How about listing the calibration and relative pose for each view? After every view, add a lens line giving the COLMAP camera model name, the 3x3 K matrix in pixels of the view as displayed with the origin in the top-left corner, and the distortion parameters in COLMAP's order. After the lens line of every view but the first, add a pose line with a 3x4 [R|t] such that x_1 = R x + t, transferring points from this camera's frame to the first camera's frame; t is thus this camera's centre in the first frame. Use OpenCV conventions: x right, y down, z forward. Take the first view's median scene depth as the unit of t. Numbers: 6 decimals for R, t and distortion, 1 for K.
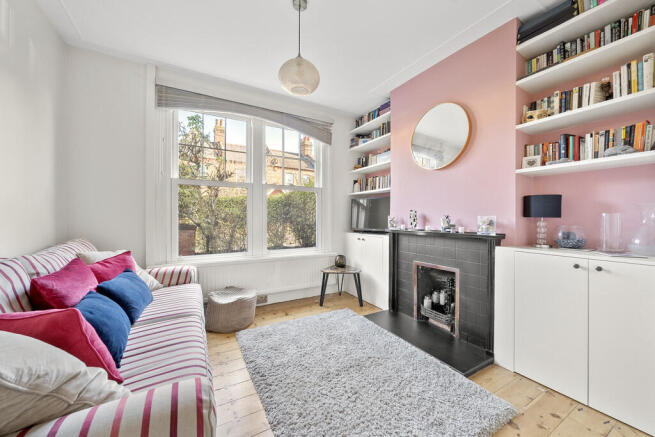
lens RADIAL K [[251.6, 0, 323.7], [0, 251.6, 218.7], [0, 0, 1]] dist [-0.007423, 0.000145]
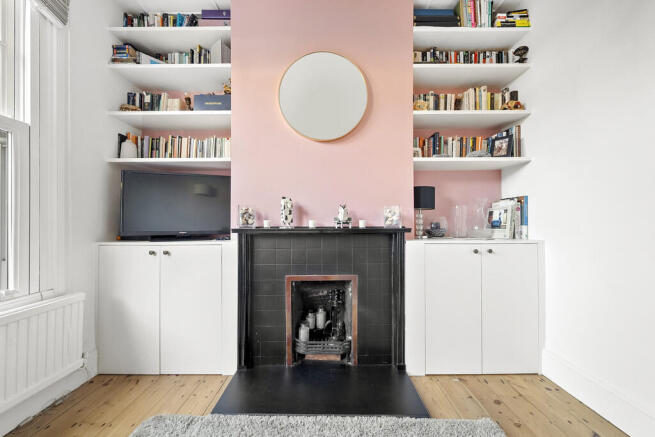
lens RADIAL K [[251.6, 0, 325.5], [0, 251.6, 216.9], [0, 0, 1]] dist [-0.007423, 0.000145]
pose [[0.483400, -0.000513, 0.875400, -0.158445], [0.009516, 0.999944, -0.004668, 0.021276], [-0.875348, 0.010587, 0.483377, 0.612693]]
